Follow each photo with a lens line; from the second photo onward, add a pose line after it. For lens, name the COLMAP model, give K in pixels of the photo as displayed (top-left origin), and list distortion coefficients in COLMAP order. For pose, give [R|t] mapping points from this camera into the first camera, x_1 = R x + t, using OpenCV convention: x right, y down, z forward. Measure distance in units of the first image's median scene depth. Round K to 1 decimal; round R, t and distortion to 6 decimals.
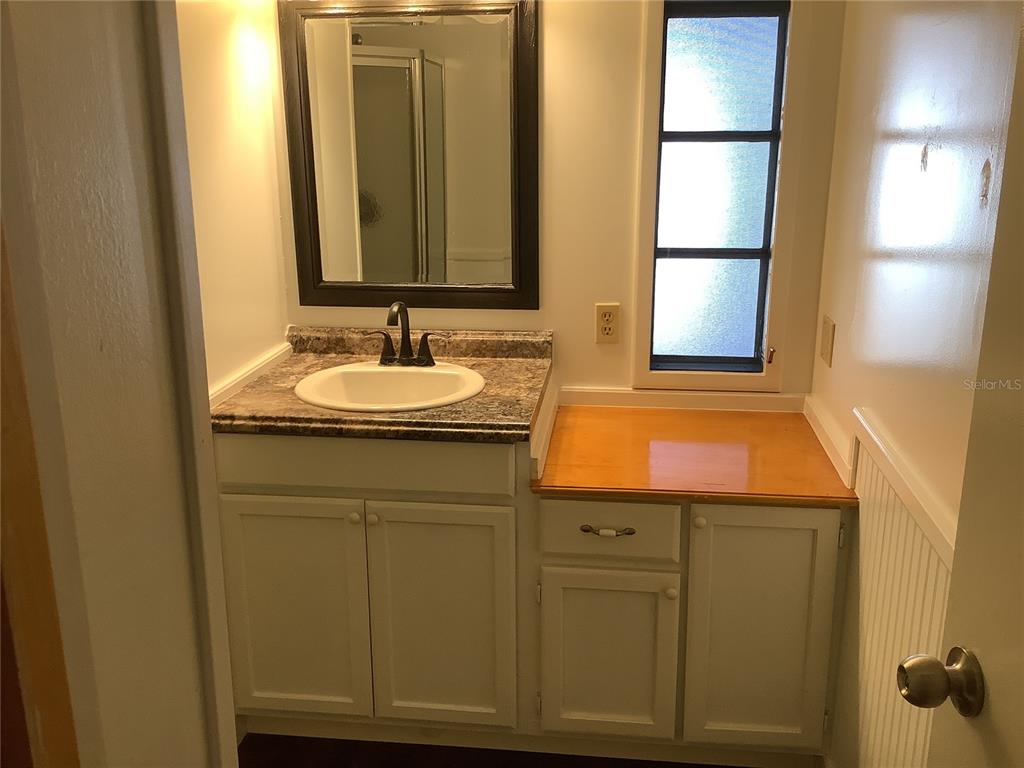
lens RADIAL K [[915.9, 0, 512.0], [0, 915.9, 384.0], [0, 0, 1]] dist [0.047672, 0.003571]
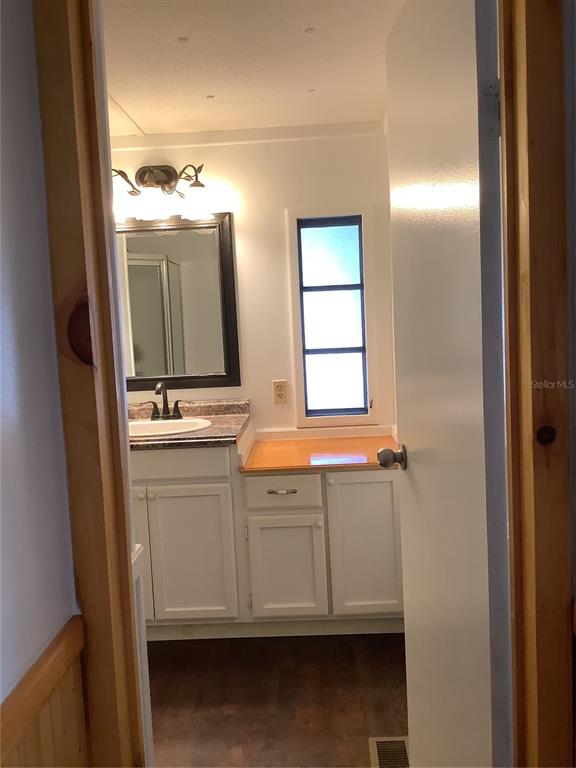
lens RADIAL K [[691.4, 0, 280.8], [0, 691.4, 388.9], [0, 0, 1]] dist [0.084126, -0.172791]
pose [[0.996314, -0.050327, 0.069470, 0.013855], [0.061754, 0.982876, -0.173611, 0.170573], [-0.059543, 0.177261, 0.982361, -0.333888]]
